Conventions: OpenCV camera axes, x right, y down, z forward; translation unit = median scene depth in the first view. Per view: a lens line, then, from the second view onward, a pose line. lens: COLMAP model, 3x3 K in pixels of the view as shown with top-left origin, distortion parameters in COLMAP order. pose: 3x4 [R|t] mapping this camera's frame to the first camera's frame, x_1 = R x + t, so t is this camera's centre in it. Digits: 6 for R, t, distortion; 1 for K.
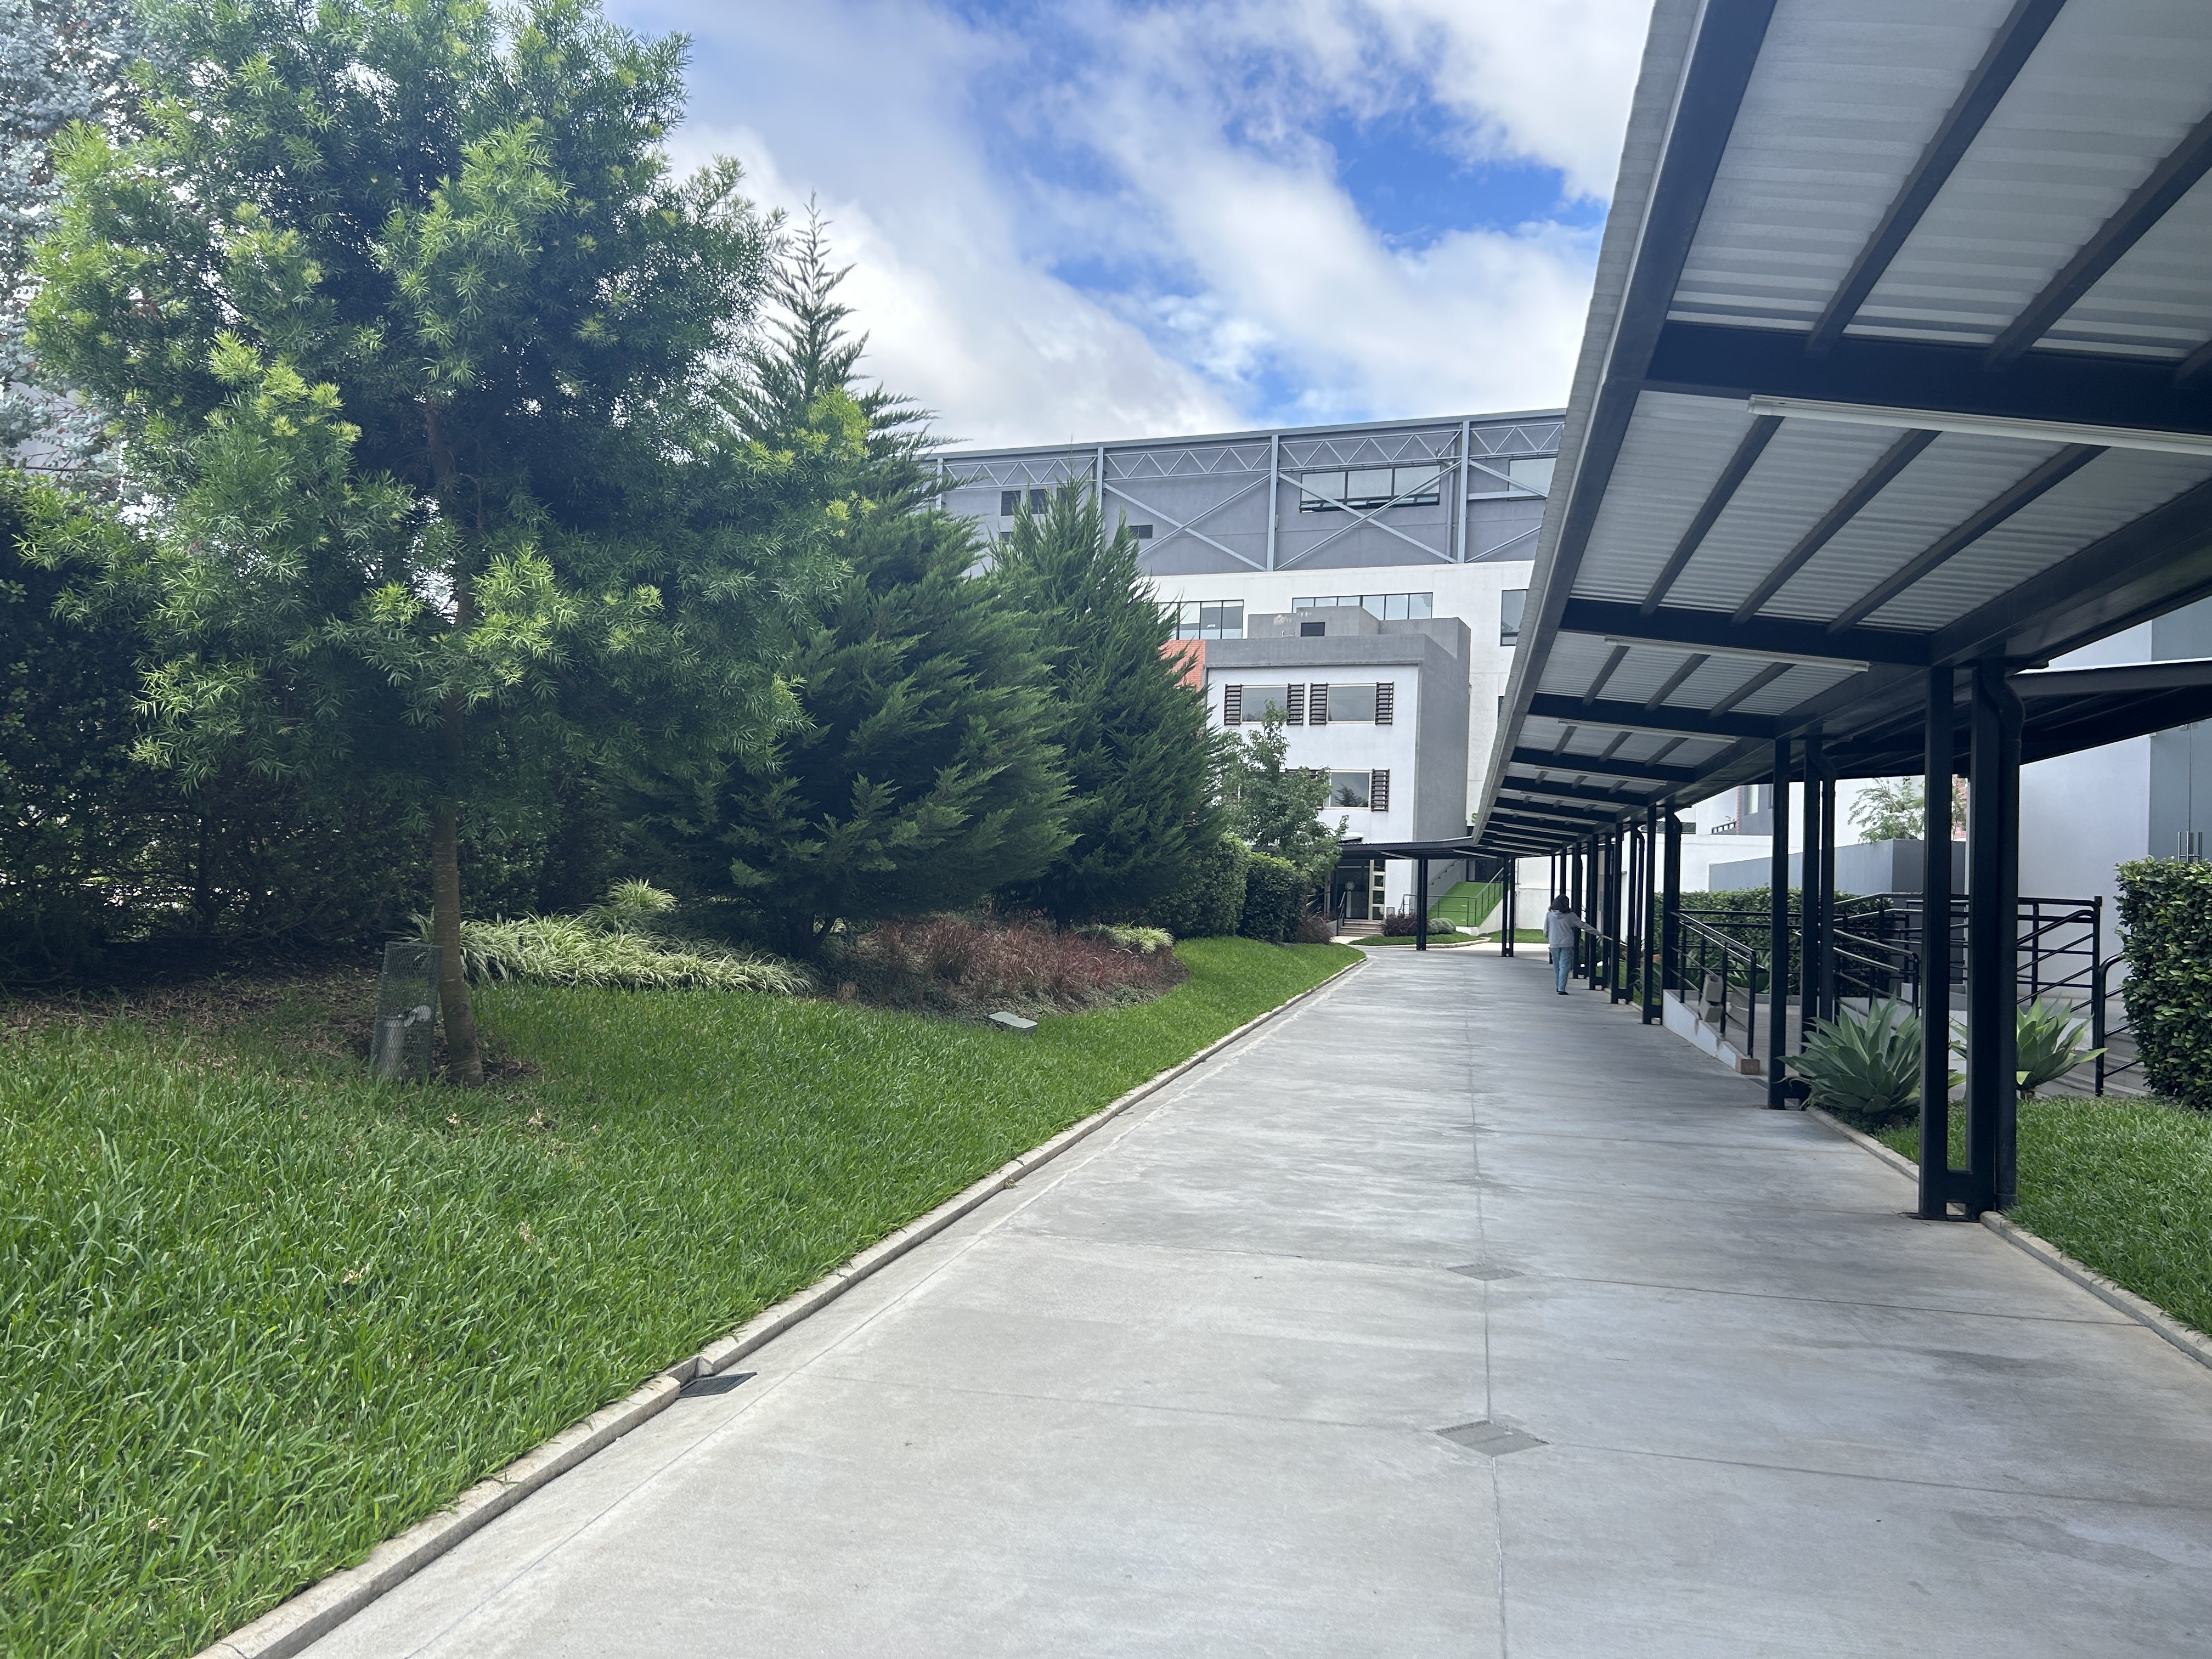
lens RADIAL K [[1649.2, 0, 1106.0], [0, 1649.2, 829.5], [0, 0, 1]] dist [0.050548, -0.059166]
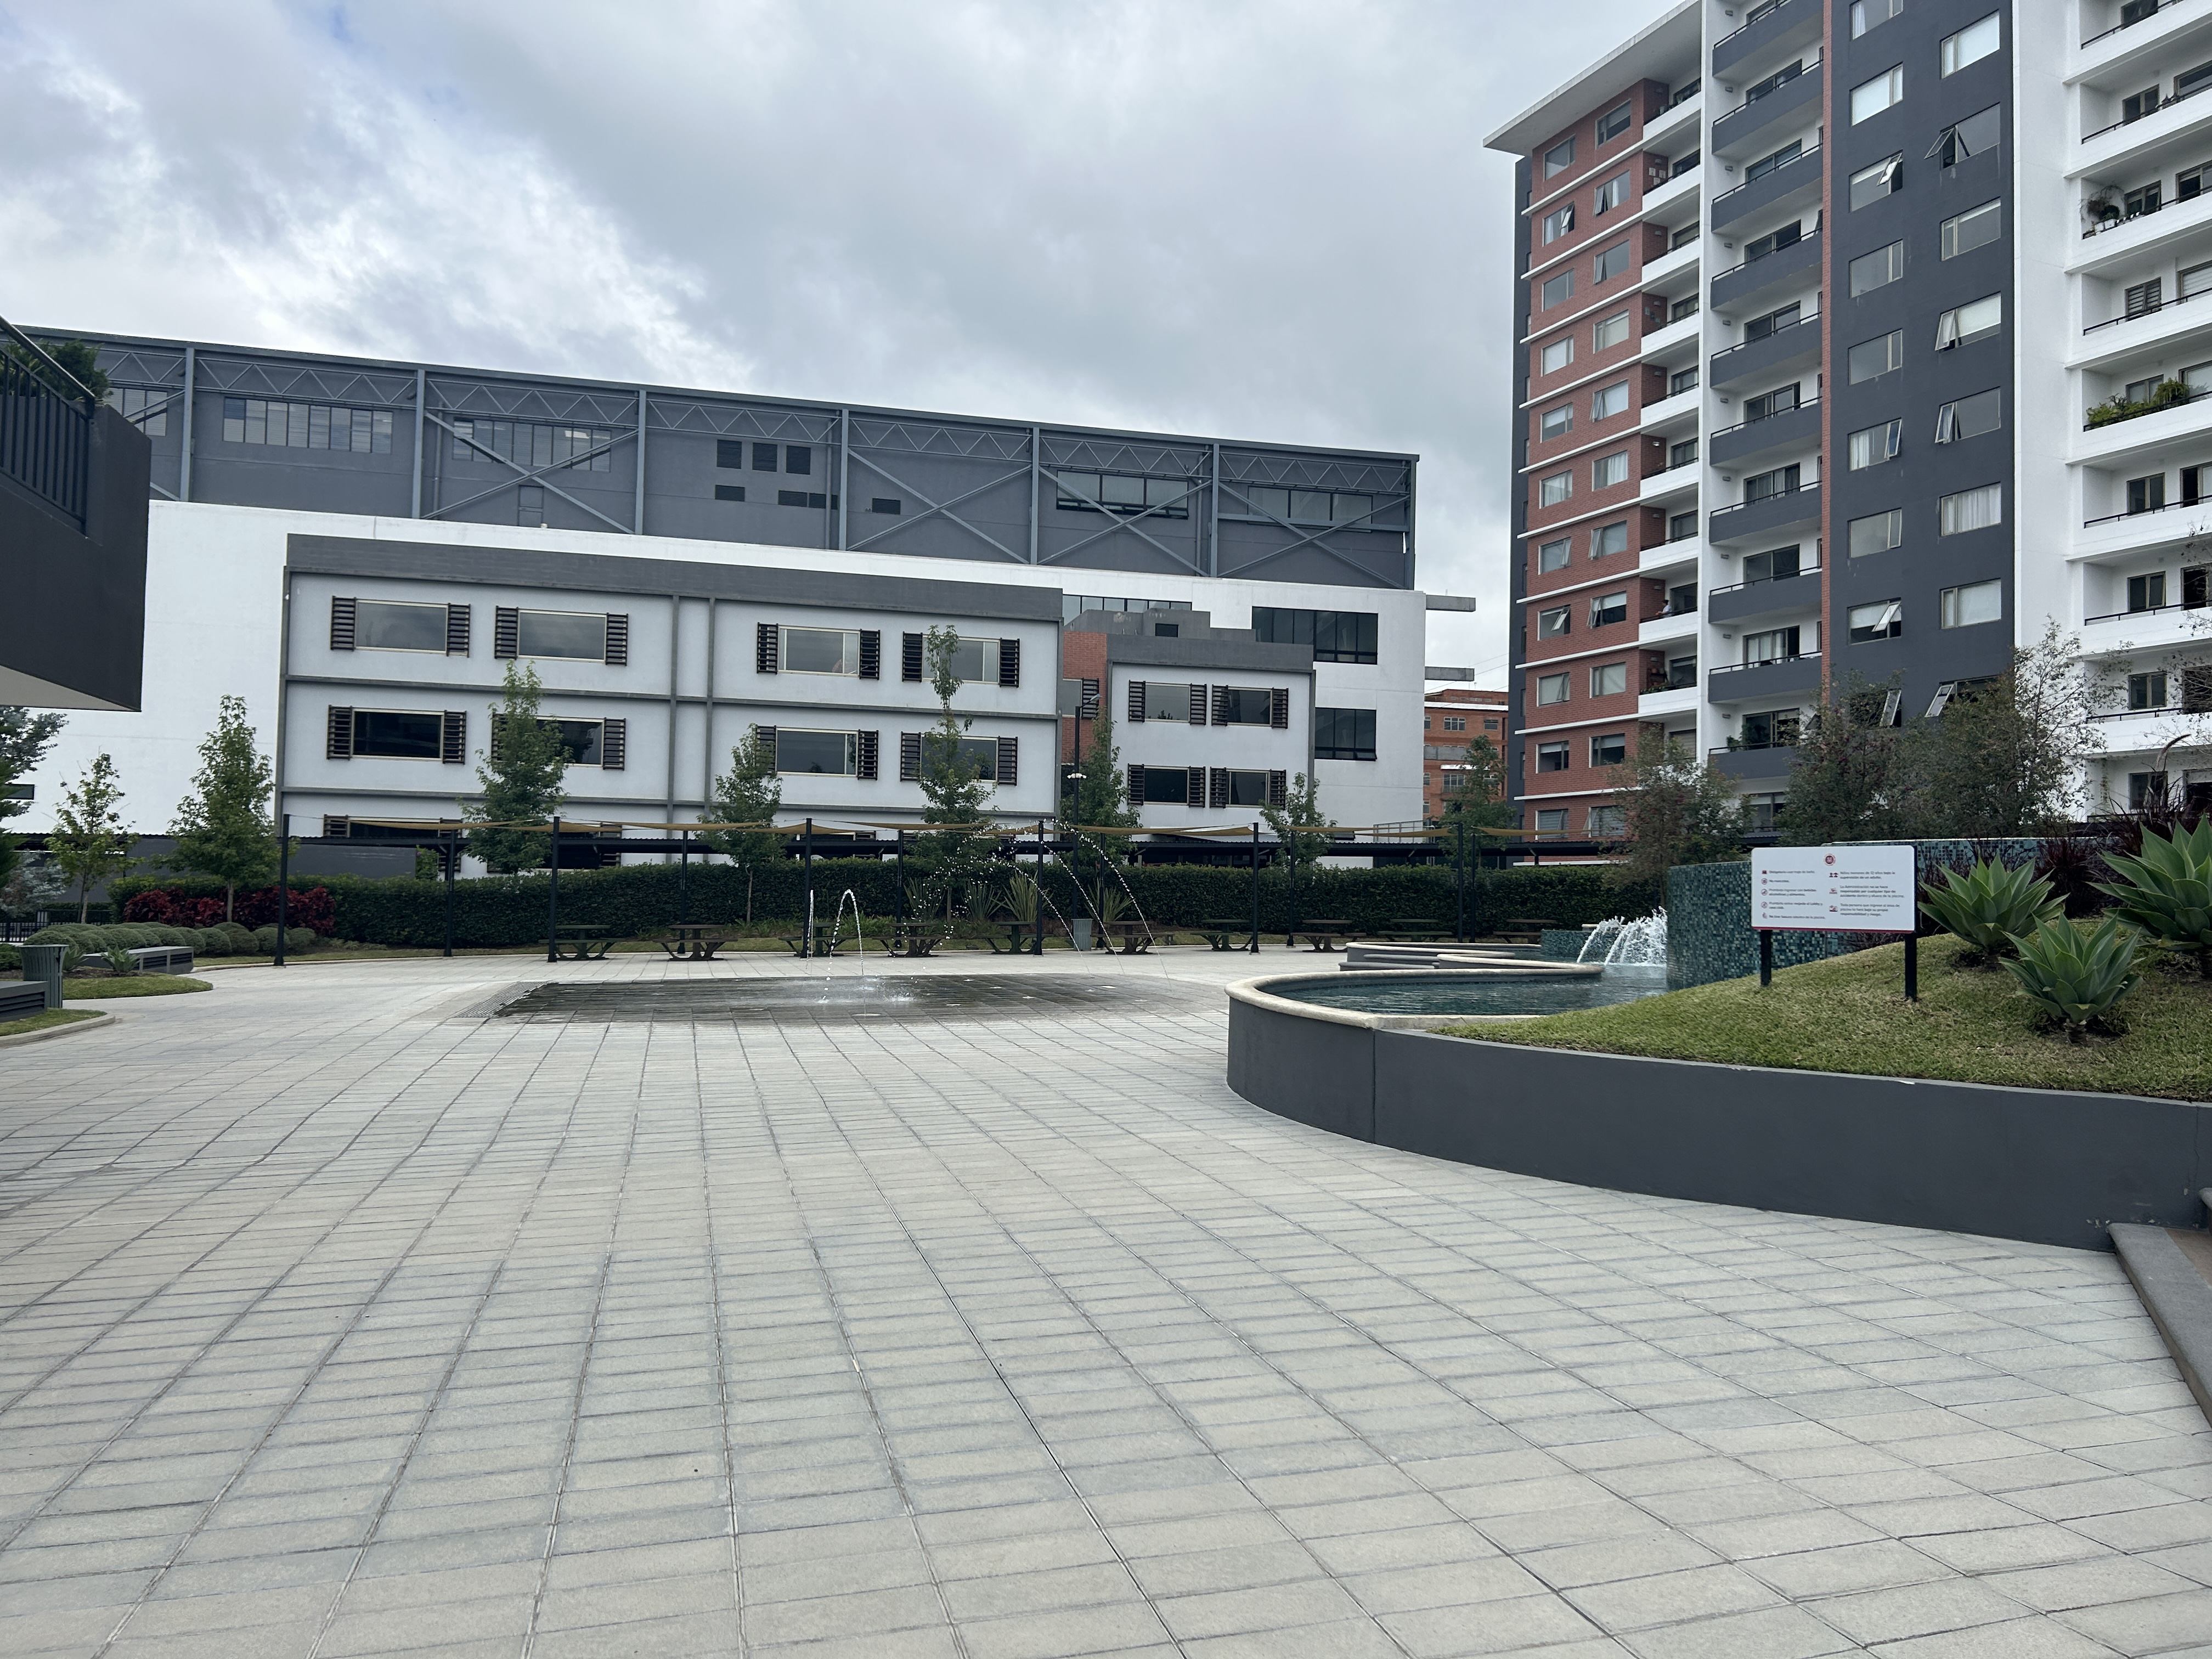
lens RADIAL K [[1649.2, 0, 1106.0], [0, 1649.2, 829.5], [0, 0, 1]] dist [0.050548, -0.059166]
pose [[0.819781, 0.011489, 0.572562, -0.447240], [-0.019296, 0.999785, 0.007566, -0.002742], [-0.572352, -0.017251, 0.819827, 0.150867]]
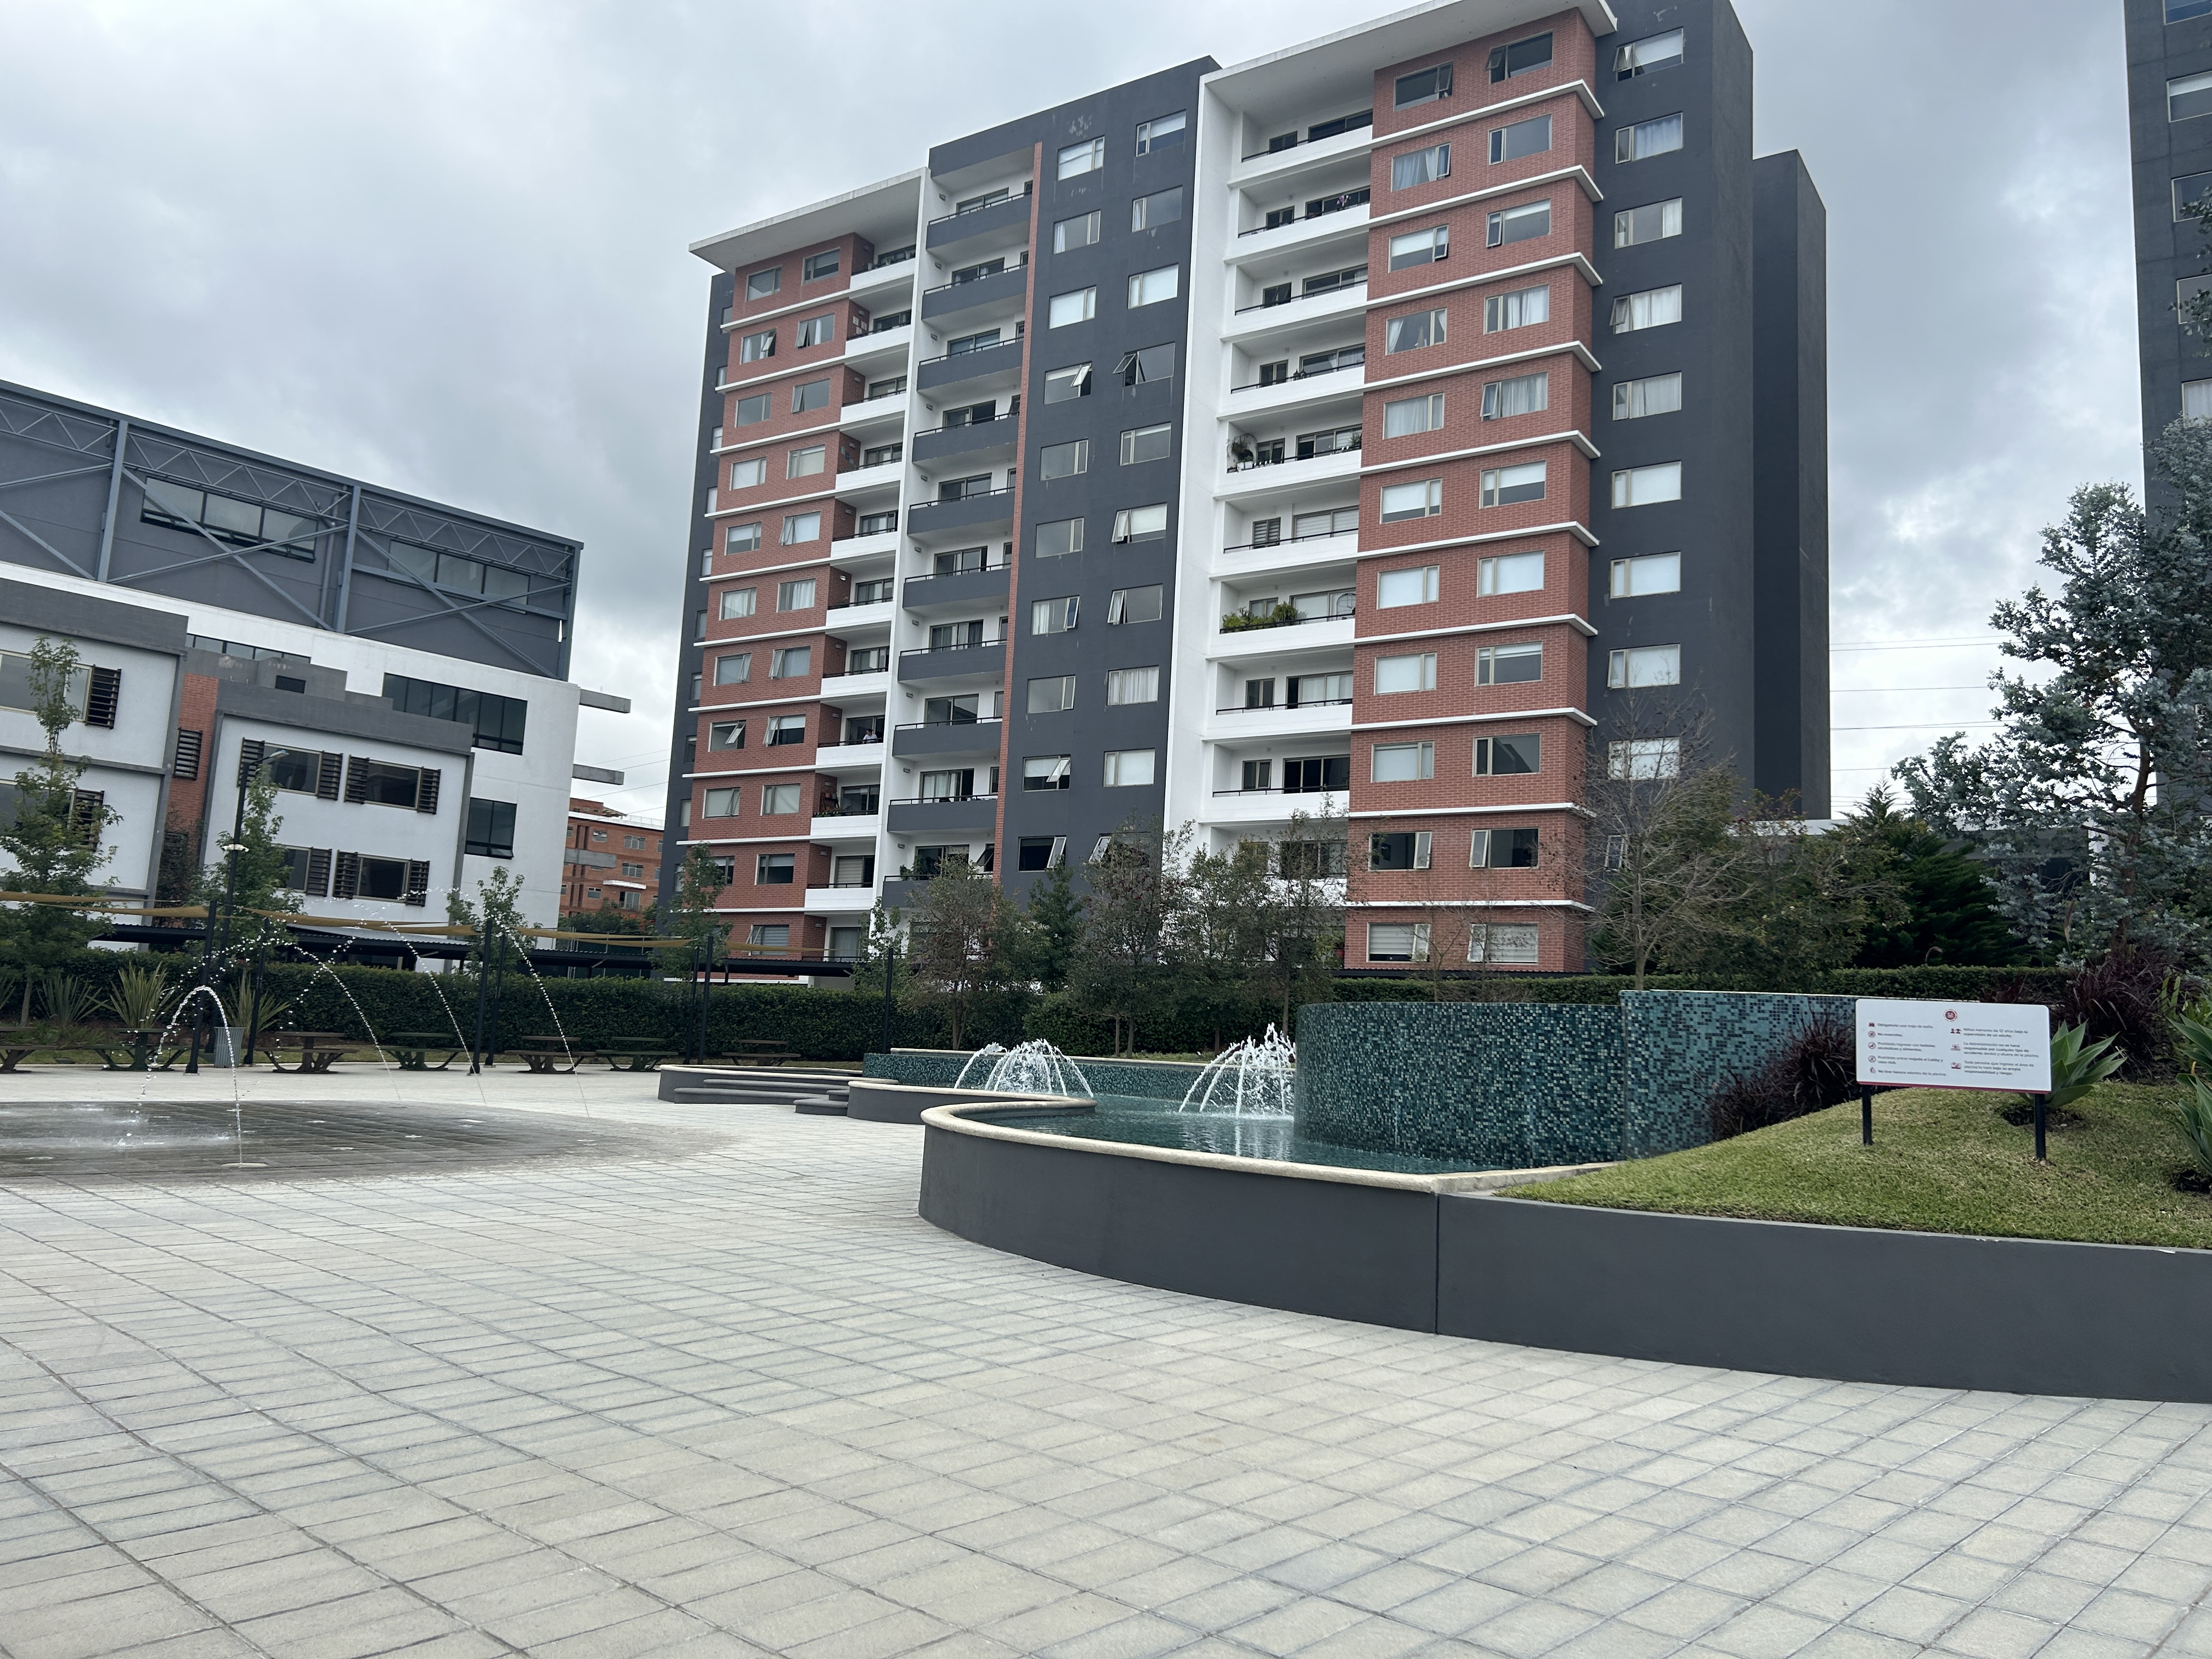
lens RADIAL K [[1645.2, 0, 1127.7], [0, 1645.2, 824.4], [0, 0, 1]] dist [0.077928, -0.086828]
pose [[0.375740, 0.116575, 0.919364, -0.464858], [-0.078167, 0.992508, -0.093903, 0.000920], [-0.923422, -0.036580, 0.382038, 0.216699]]
